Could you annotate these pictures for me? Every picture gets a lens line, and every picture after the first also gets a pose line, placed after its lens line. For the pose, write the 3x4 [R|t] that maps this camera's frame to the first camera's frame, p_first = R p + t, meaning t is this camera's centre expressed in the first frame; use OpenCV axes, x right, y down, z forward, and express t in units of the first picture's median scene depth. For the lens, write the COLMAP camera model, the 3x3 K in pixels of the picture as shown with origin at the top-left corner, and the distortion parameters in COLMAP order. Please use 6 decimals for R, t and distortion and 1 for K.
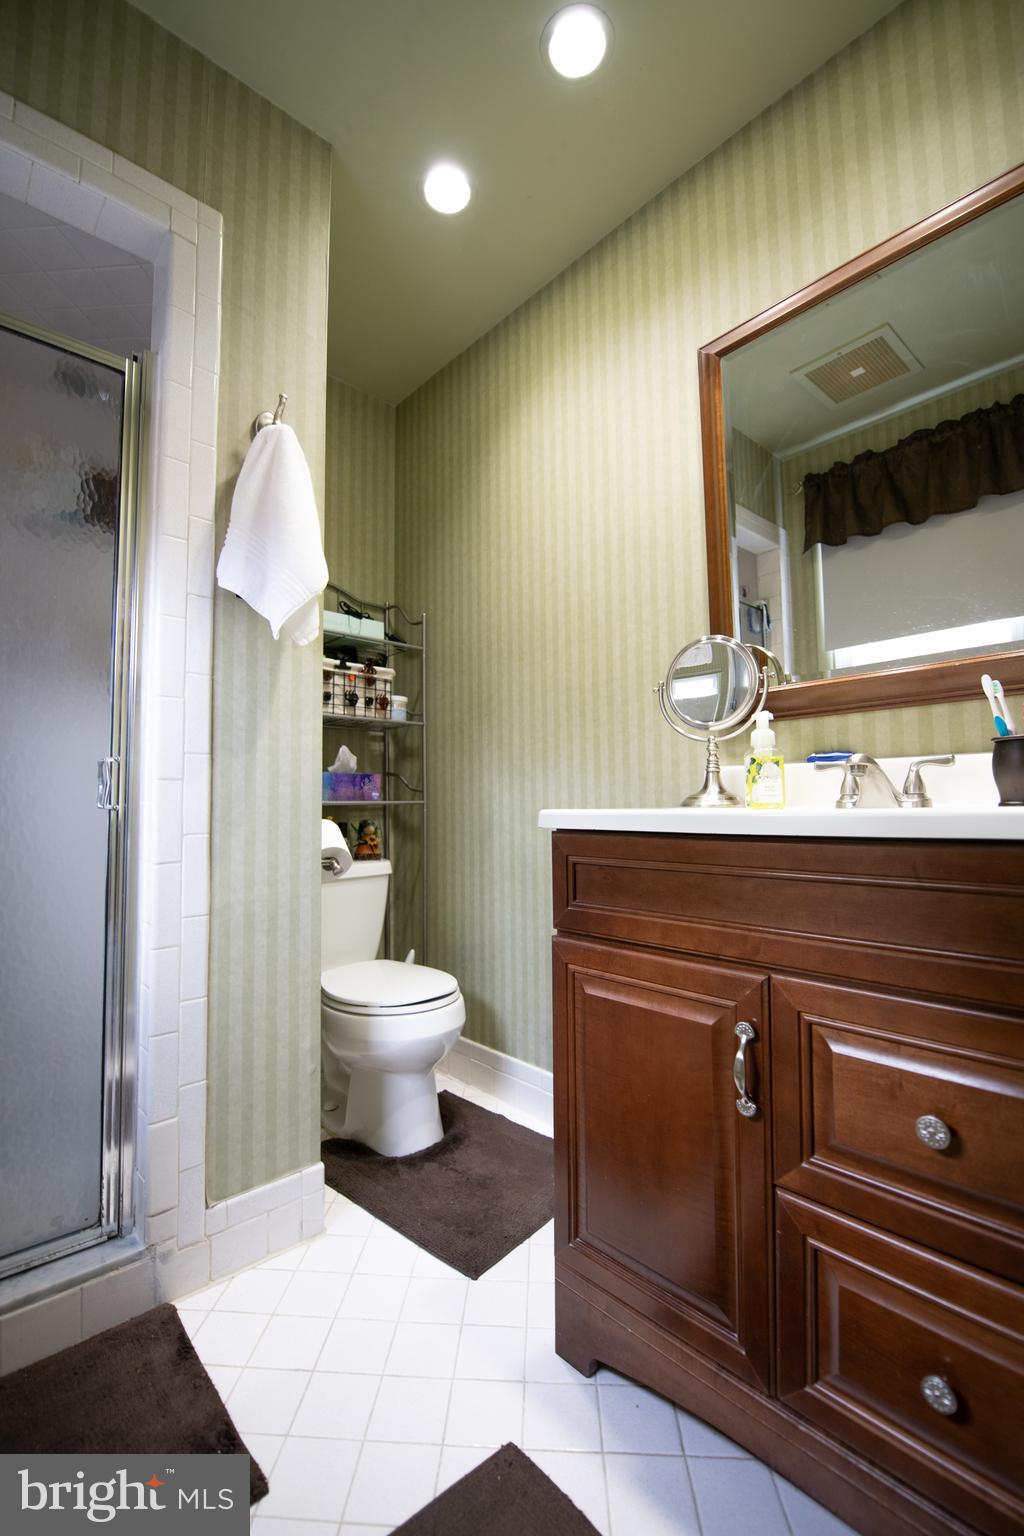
lens RADIAL K [[621.5, 0, 469.7], [0, 621.5, 755.8], [0, 0, 1]] dist [-0.016549, -0.000834]
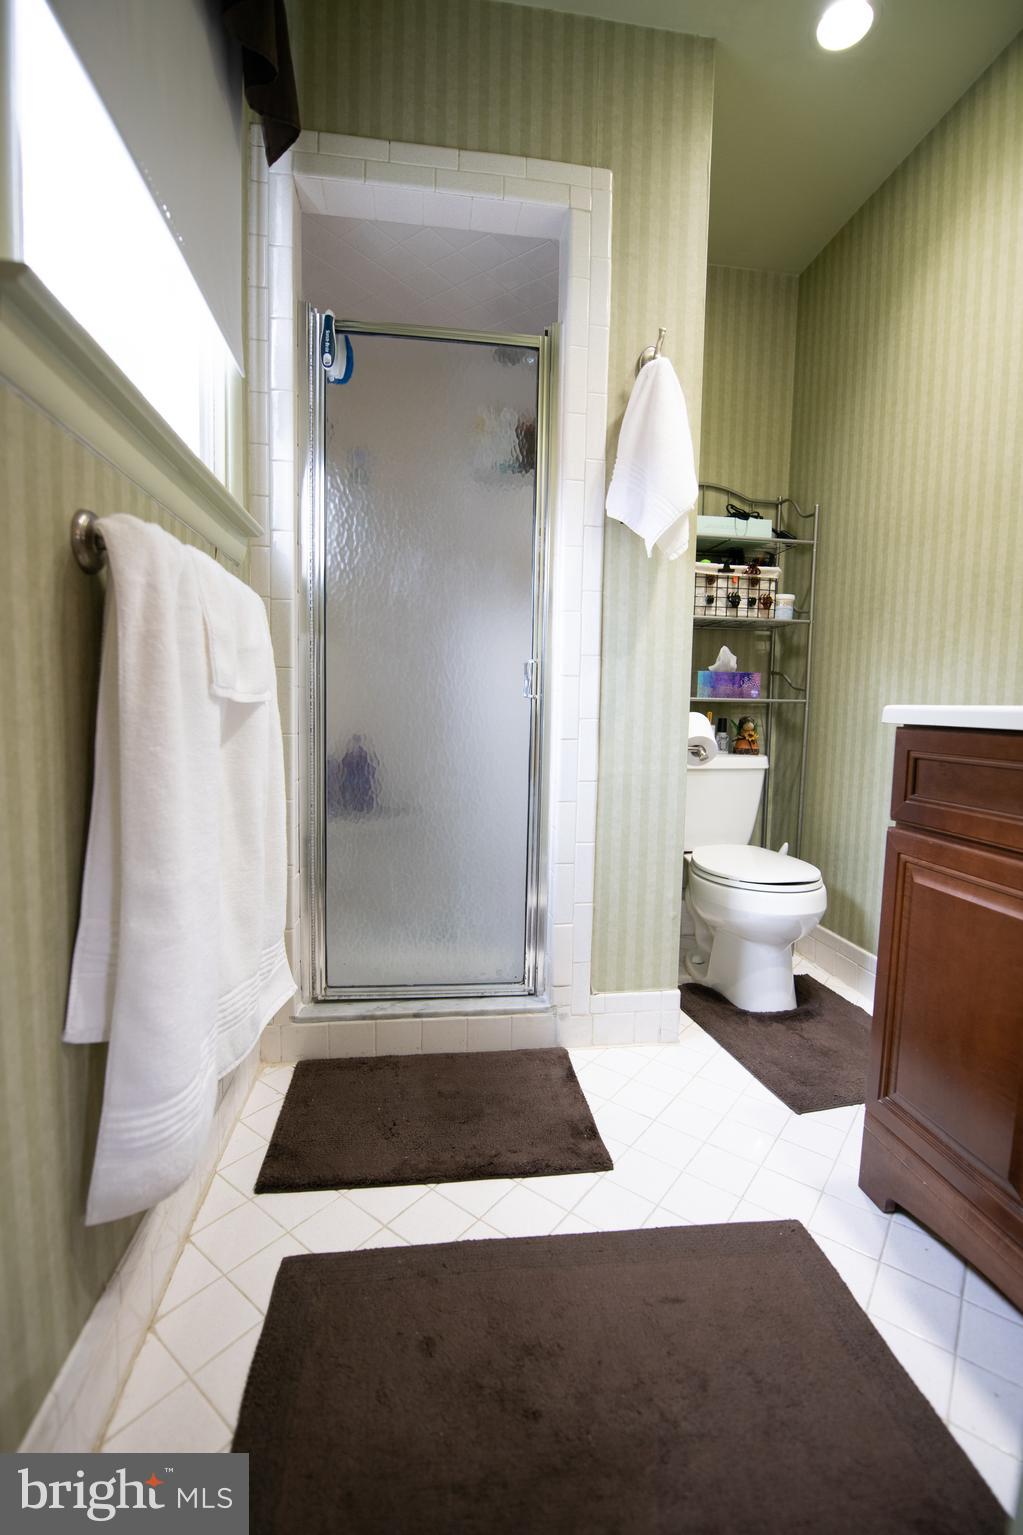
lens RADIAL K [[621.1, 0, 469.3], [0, 621.1, 755.3], [0, 0, 1]] dist [-0.016549, -0.000834]
pose [[0.793897, 0.078772, -0.602929, 0.134010], [0.016317, 0.988456, 0.150626, 0.002866], [0.607834, -0.129420, 0.783447, -0.159944]]
